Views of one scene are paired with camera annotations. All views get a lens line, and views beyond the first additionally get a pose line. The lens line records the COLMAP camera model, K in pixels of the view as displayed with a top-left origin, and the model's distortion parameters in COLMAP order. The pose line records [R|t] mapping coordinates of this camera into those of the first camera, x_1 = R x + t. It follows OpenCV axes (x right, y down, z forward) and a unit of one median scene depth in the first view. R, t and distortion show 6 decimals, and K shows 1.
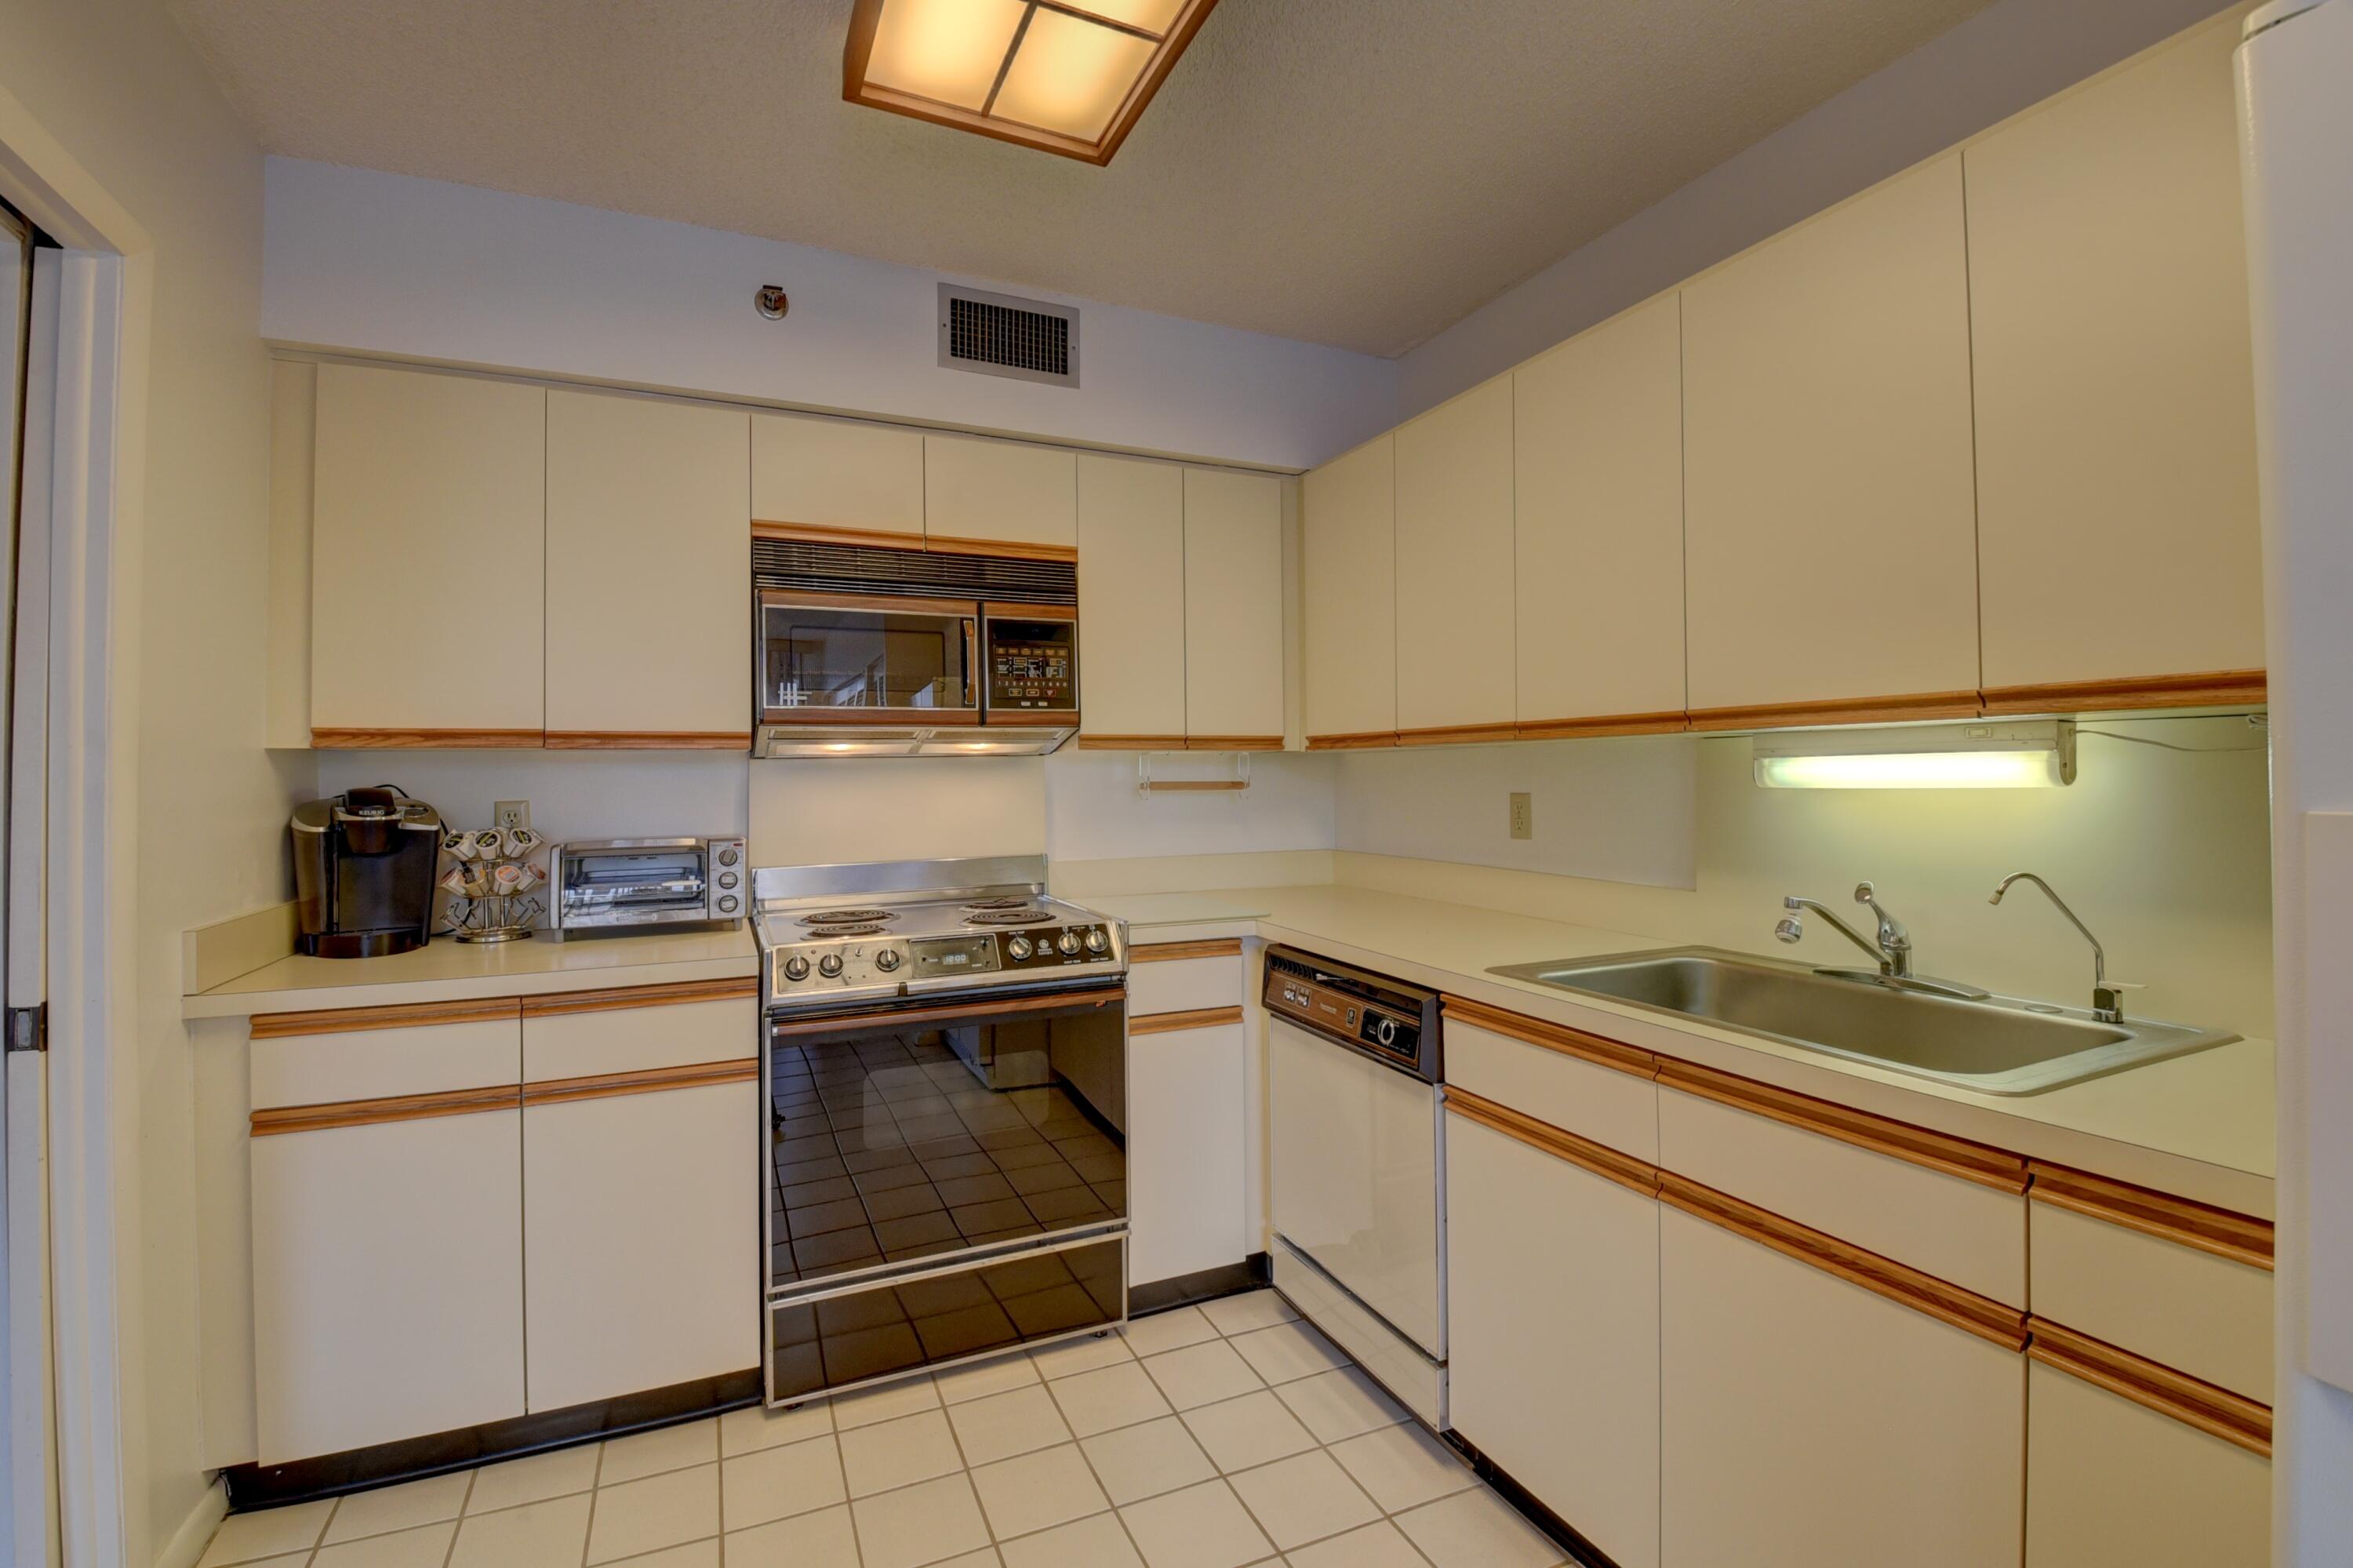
lens RADIAL K [[1044.0, 0, 1177.1], [0, 1044.0, 772.7], [0, 0, 1]] dist [0.012760, -0.001233]
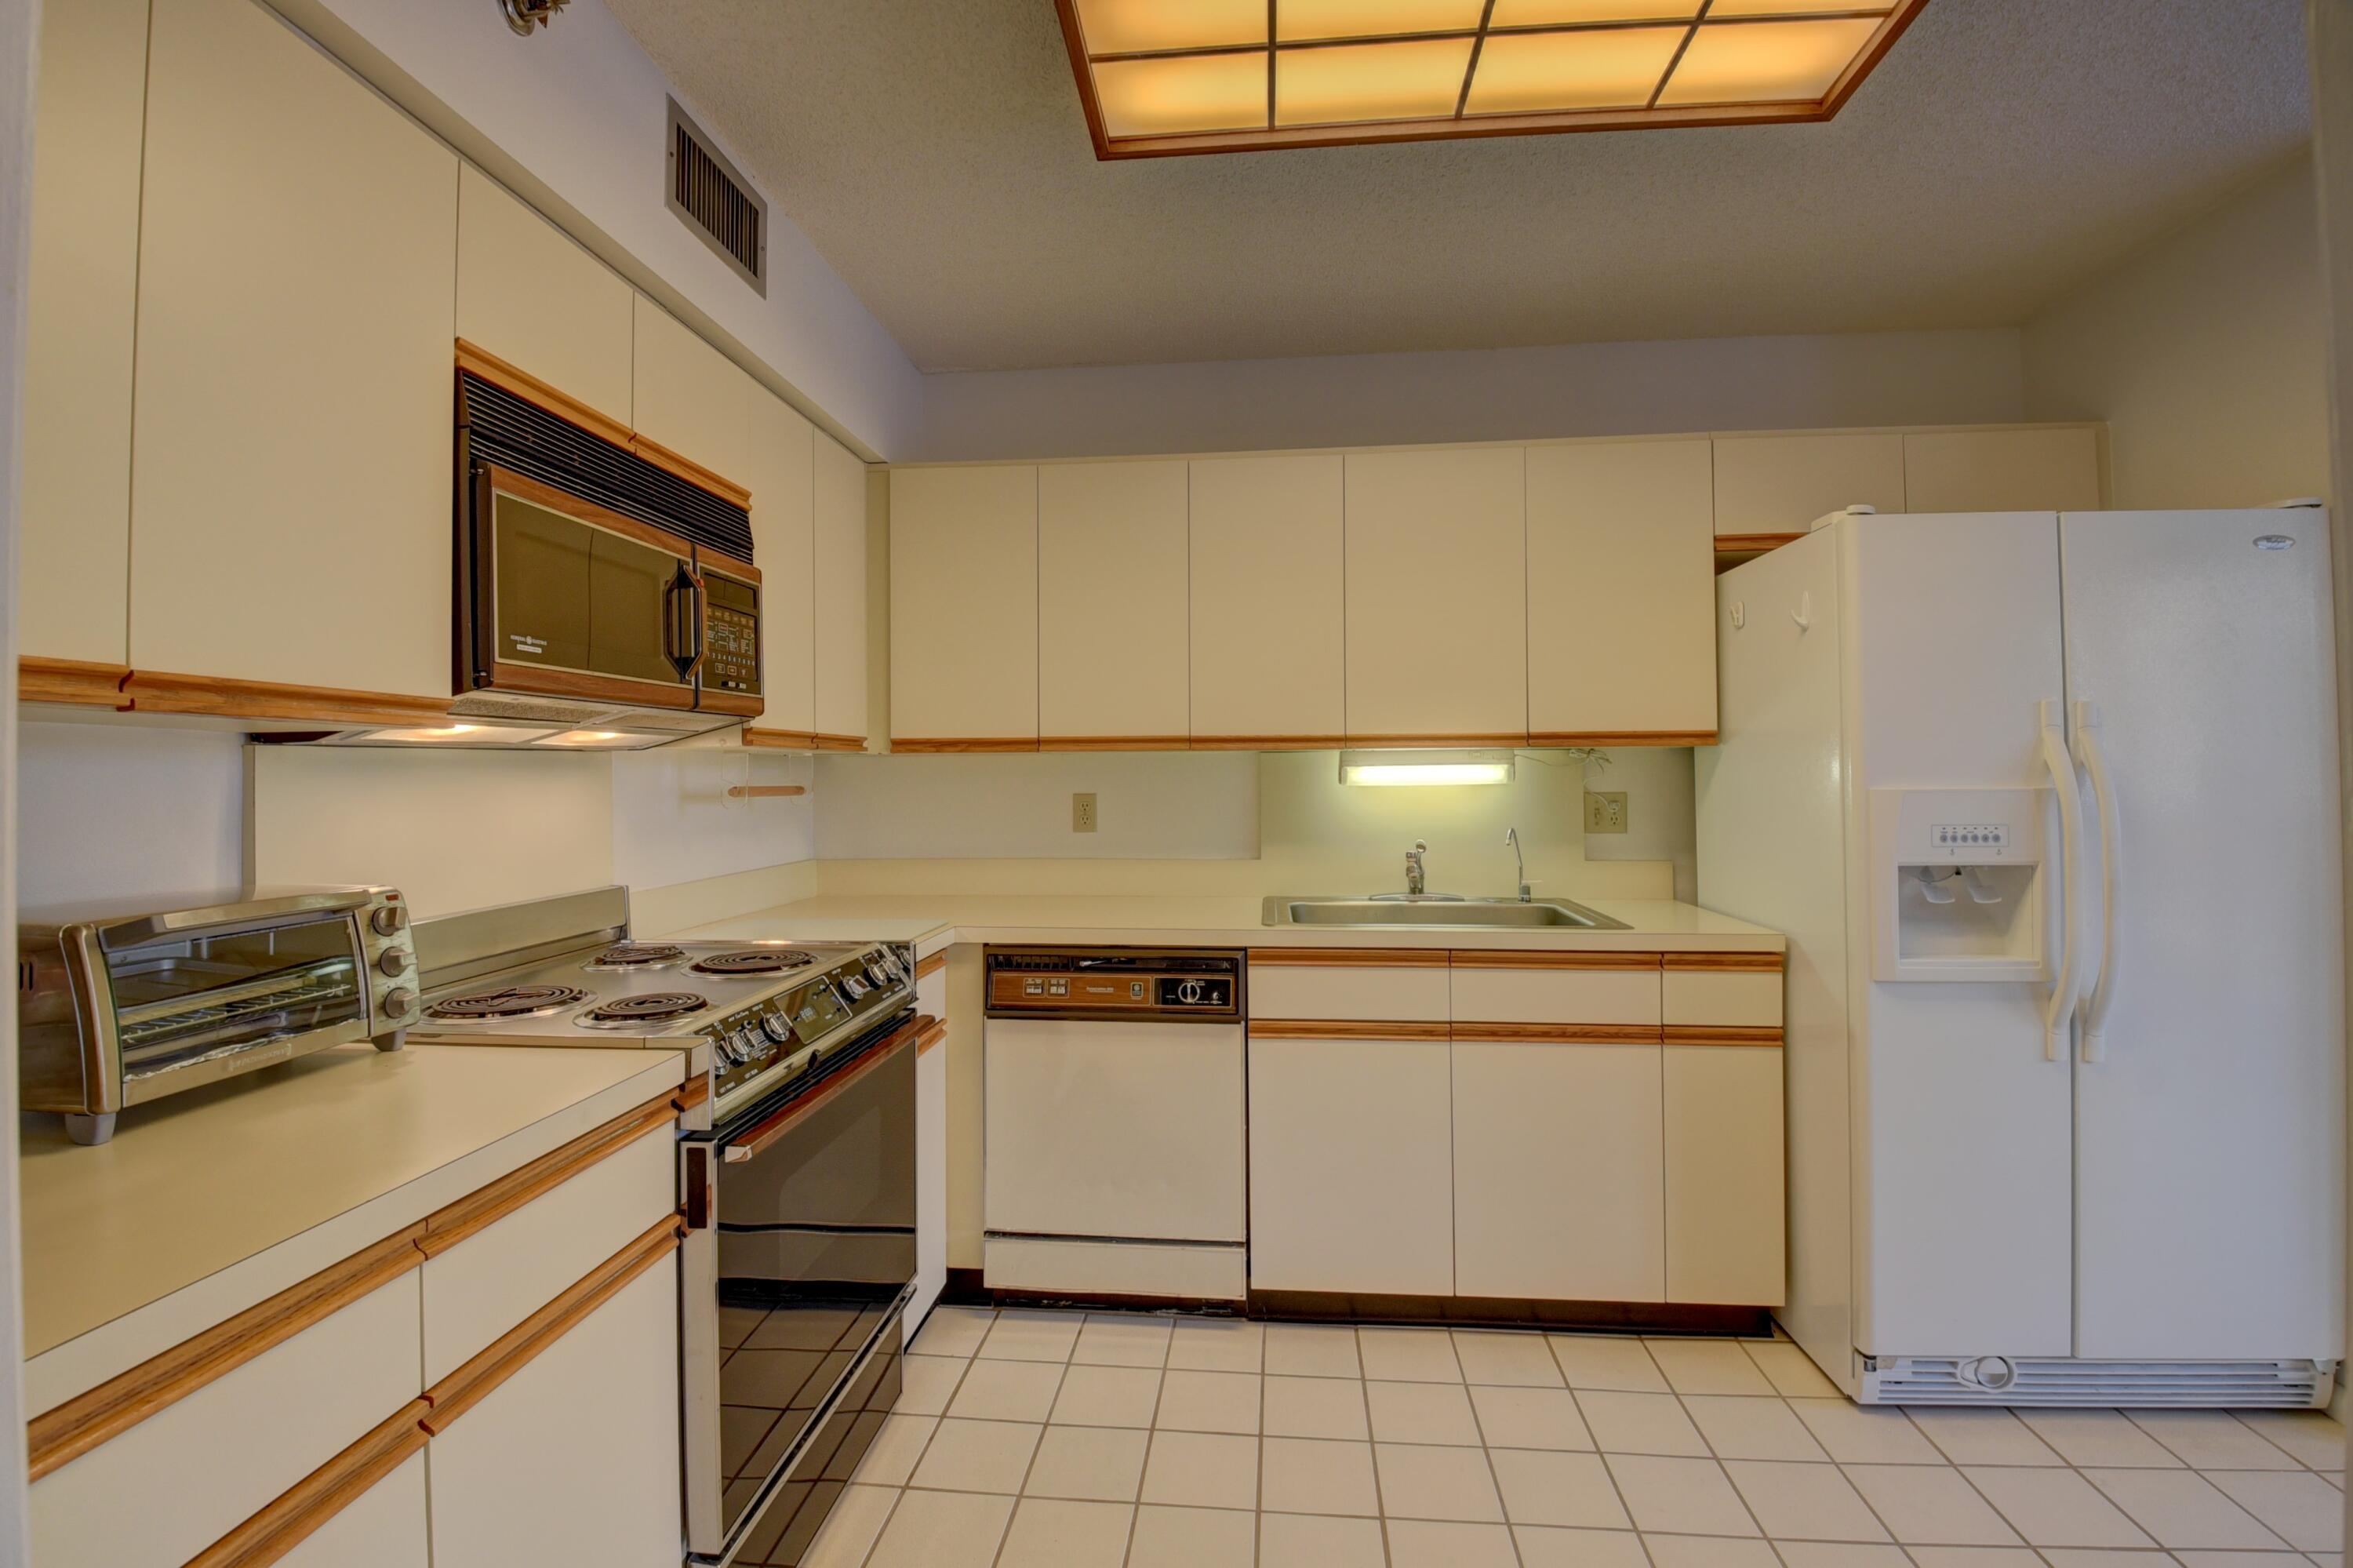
lens RADIAL K [[1044.0, 0, 1179.3], [0, 1044.0, 777.4], [0, 0, 1]] dist [0.012760, -0.001233]
pose [[0.497928, 0.002551, 0.867215, -0.711746], [0.002779, 0.999986, -0.004538, 0.008019], [-0.867214, 0.004670, 0.497914, 0.358193]]
